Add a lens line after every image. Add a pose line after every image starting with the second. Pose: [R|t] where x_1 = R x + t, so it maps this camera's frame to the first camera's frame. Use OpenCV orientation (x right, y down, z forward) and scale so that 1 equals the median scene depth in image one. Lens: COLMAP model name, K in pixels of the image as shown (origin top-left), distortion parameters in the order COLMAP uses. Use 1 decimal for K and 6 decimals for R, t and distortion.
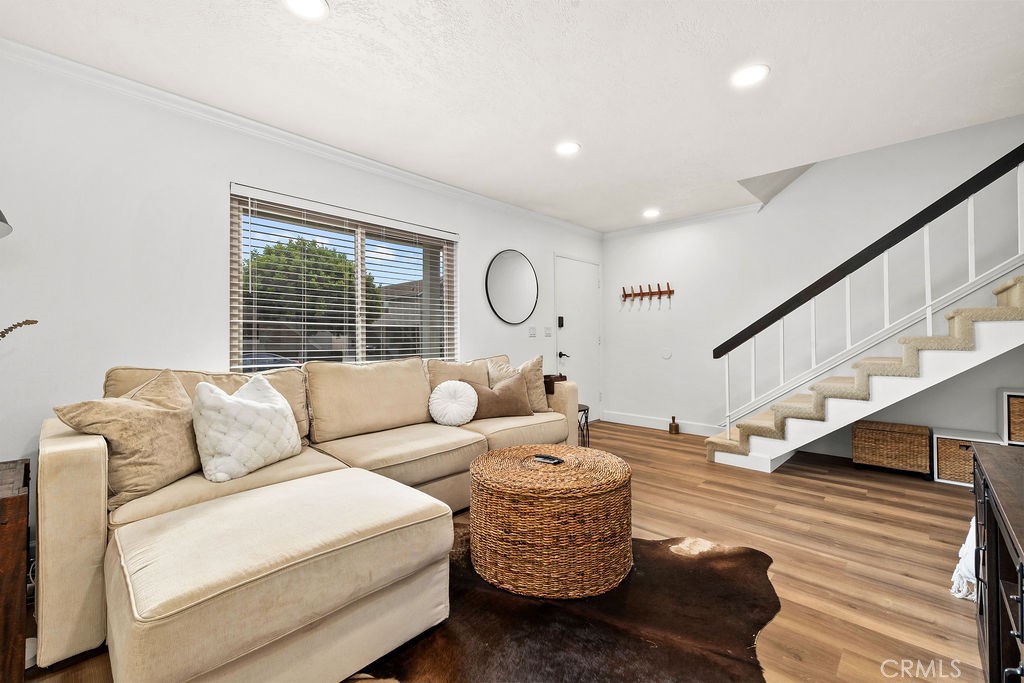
lens RADIAL K [[427.3, 0, 508.7], [0, 427.3, 335.6], [0, 0, 1]] dist [0.000126, 0.000146]
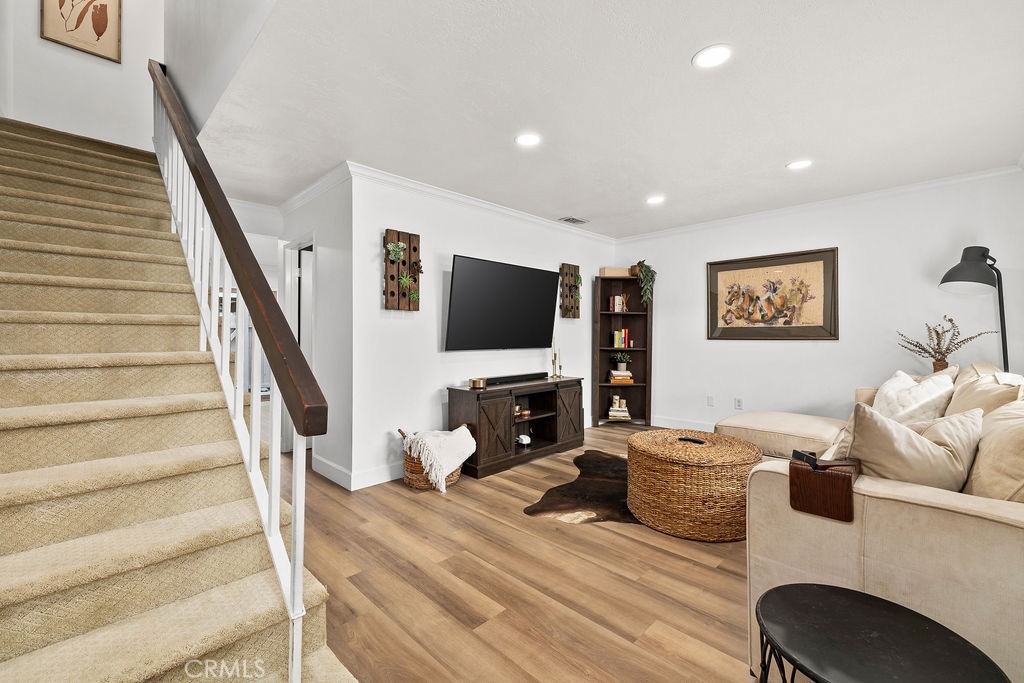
lens RADIAL K [[430.4, 0, 508.6], [0, 430.4, 335.7], [0, 0, 1]] dist [0.001141, -0.000055]
pose [[-0.999748, 0.009206, 0.020492, 0.441580], [0.009040, 0.999926, -0.008196, -0.013459], [-0.020566, -0.008009, -0.999756, 1.660744]]
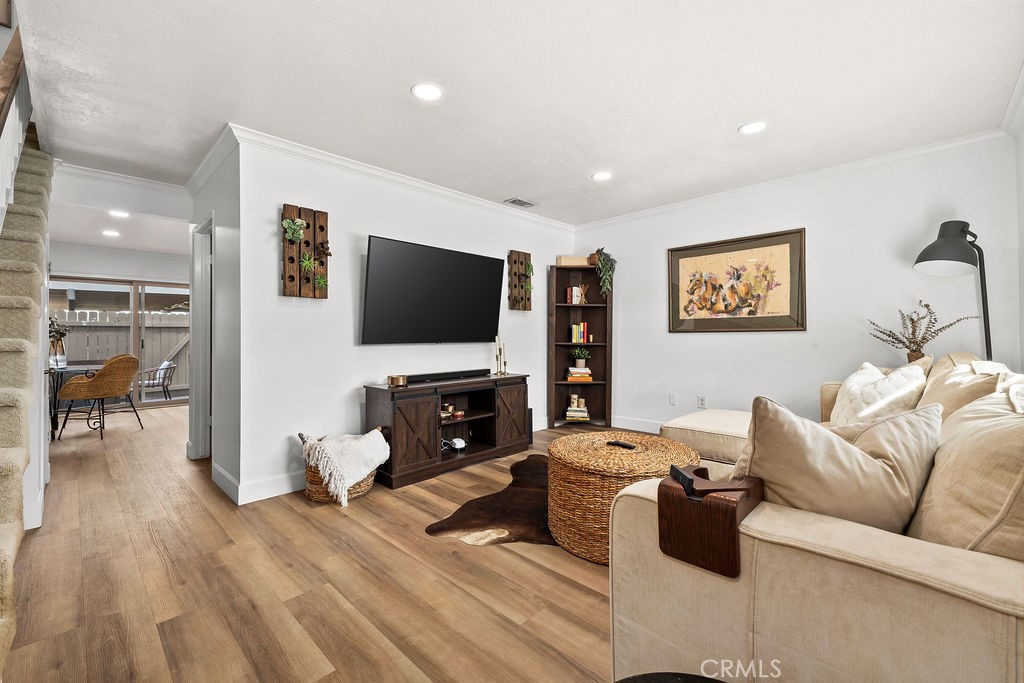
lens RADIAL K [[429.5, 0, 505.7], [0, 429.5, 336.0], [0, 0, 1]] dist [0.000605, 0.000132]
pose [[-0.999789, 0.014129, 0.014900, 0.264495], [0.013982, 0.999853, -0.009963, 0.013515], [-0.015039, -0.009752, -0.999839, 1.514546]]
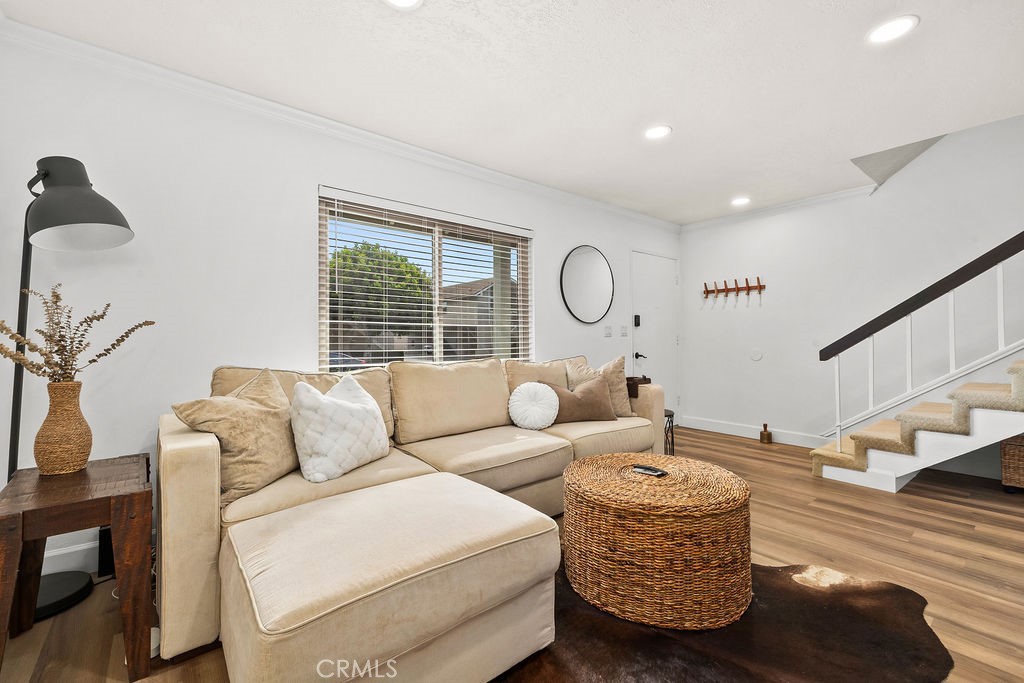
lens RADIAL K [[430.4, 0, 508.6], [0, 430.4, 335.7], [0, 0, 1]] dist [0.001141, -0.000055]
pose [[0.991821, -0.001618, -0.127630, -0.063446], [0.001672, 0.999999, 0.000317, 0.000517], [0.127629, -0.000527, 0.991822, 0.036152]]
